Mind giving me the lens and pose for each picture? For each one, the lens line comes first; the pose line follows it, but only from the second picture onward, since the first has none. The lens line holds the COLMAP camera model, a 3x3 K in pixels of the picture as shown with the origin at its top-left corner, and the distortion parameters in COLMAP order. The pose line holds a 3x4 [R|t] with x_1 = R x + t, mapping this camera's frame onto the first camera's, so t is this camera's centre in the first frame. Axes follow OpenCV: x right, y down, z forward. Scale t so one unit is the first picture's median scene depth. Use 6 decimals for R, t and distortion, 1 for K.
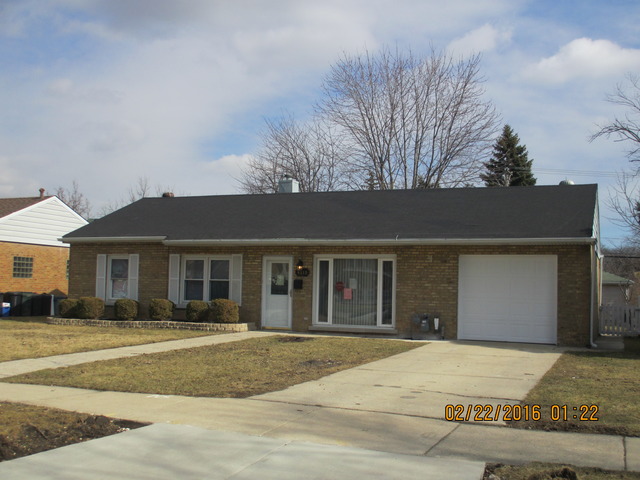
lens RADIAL K [[729.4, 0, 319.3], [0, 729.4, 239.6], [0, 0, 1]] dist [0.017286, 0.000000]
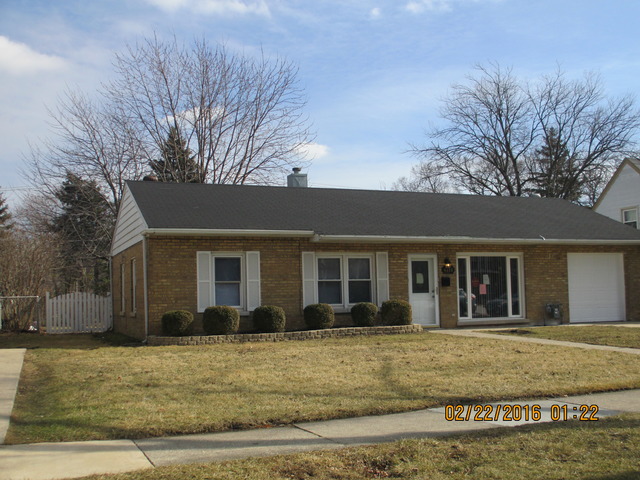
lens RADIAL K [[729.4, 0, 319.5], [0, 729.4, 241.2], [0, 0, 1]] dist [0.017286, 0.000000]
pose [[0.682691, 0.017620, 0.730494, -0.879706], [-0.012473, 0.999845, -0.012460, 0.019561], [-0.730600, -0.000605, 0.682805, 0.429342]]
